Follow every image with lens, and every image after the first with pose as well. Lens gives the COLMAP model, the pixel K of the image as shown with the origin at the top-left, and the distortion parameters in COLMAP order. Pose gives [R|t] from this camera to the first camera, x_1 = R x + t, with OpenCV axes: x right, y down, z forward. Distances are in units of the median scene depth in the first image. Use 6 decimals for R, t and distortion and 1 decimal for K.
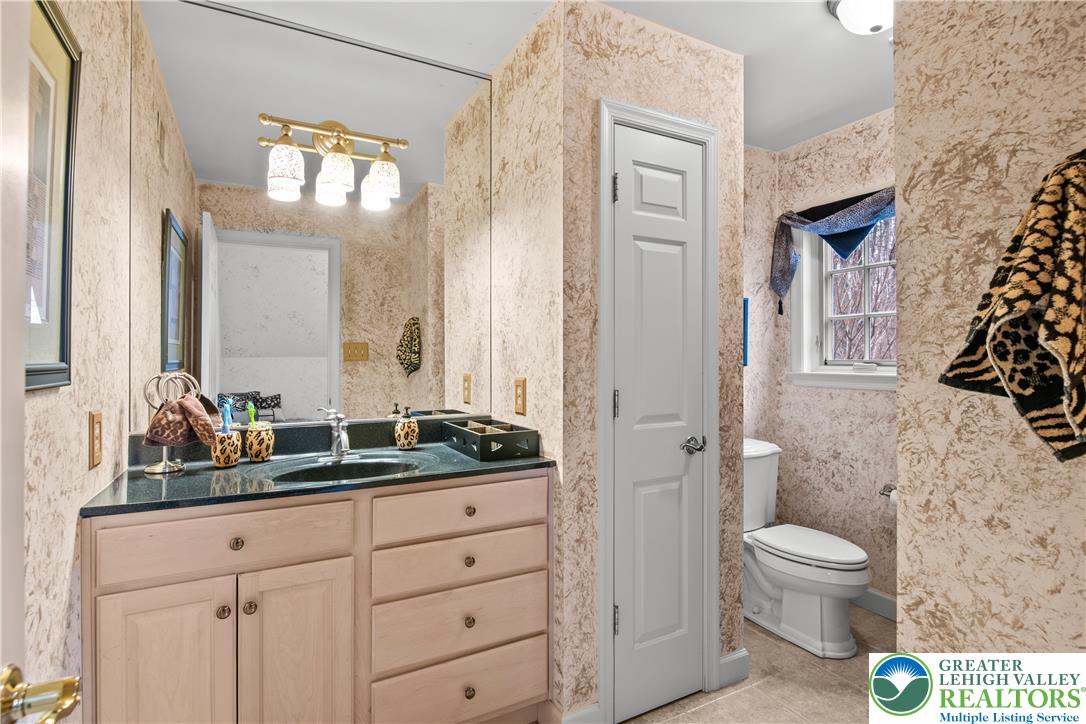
lens RADIAL K [[543.8, 0, 543.3], [0, 543.8, 356.1], [0, 0, 1]] dist [-0.010913, -0.001081]
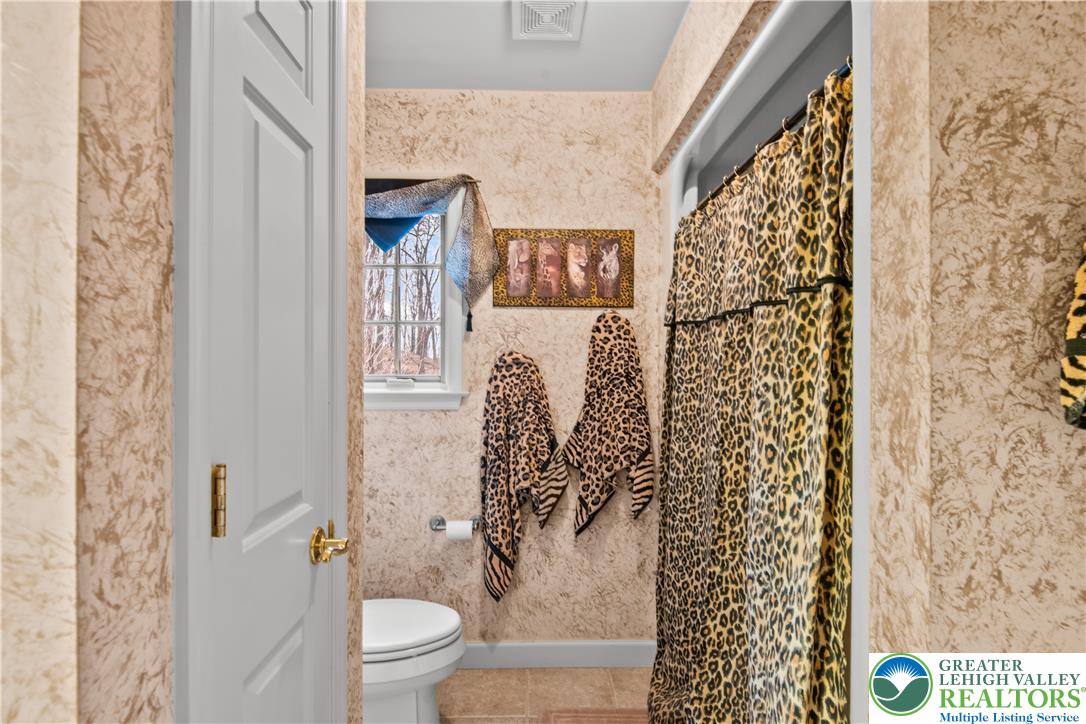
lens RADIAL K [[543.8, 0, 541.8], [0, 543.8, 370.1], [0, 0, 1]] dist [-0.010913, -0.001081]
pose [[0.459052, -0.000374, 0.888409, -0.180849], [-0.002422, 0.999996, 0.001673, -0.006939], [-0.888406, -0.002920, 0.459049, 1.194174]]
